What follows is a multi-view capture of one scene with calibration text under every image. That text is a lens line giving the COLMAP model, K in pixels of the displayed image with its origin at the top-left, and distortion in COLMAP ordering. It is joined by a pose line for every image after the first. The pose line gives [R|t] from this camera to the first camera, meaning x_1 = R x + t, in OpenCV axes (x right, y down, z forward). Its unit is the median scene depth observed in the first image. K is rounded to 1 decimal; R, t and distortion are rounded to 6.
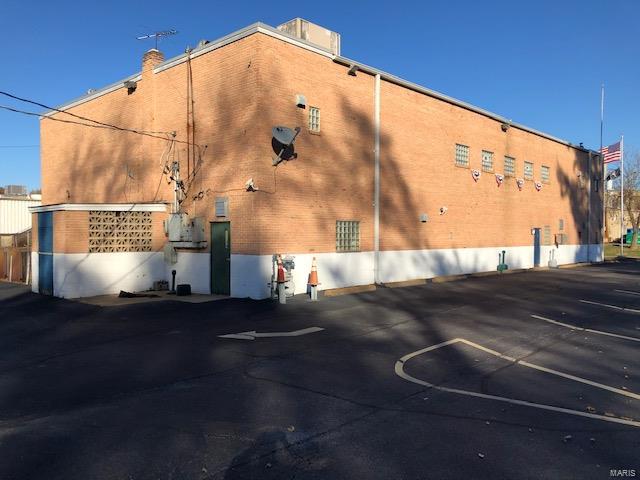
lens RADIAL K [[528.0, 0, 320.0], [0, 528.0, 240.0], [0, 0, 1]] dist [0.020174, -0.012042]
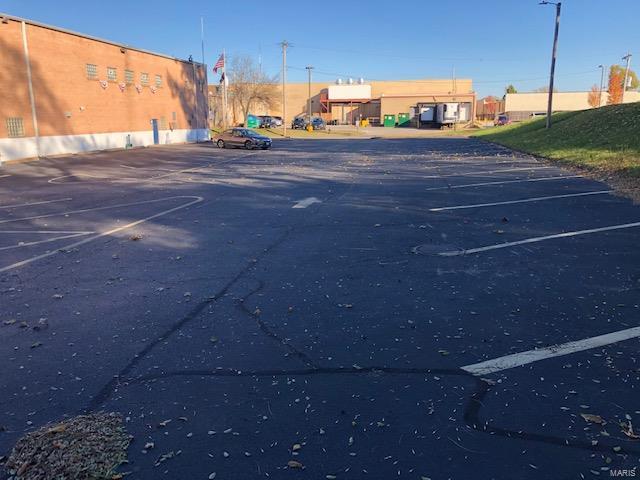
lens RADIAL K [[528.0, 0, 320.0], [0, 528.0, 240.0], [0, 0, 1]] dist [0.020174, -0.012042]
pose [[0.833320, -0.127128, 0.537974, -0.065455], [0.007034, 0.975556, 0.219638, -0.016853], [-0.552746, -0.179245, 0.813845, -0.669290]]
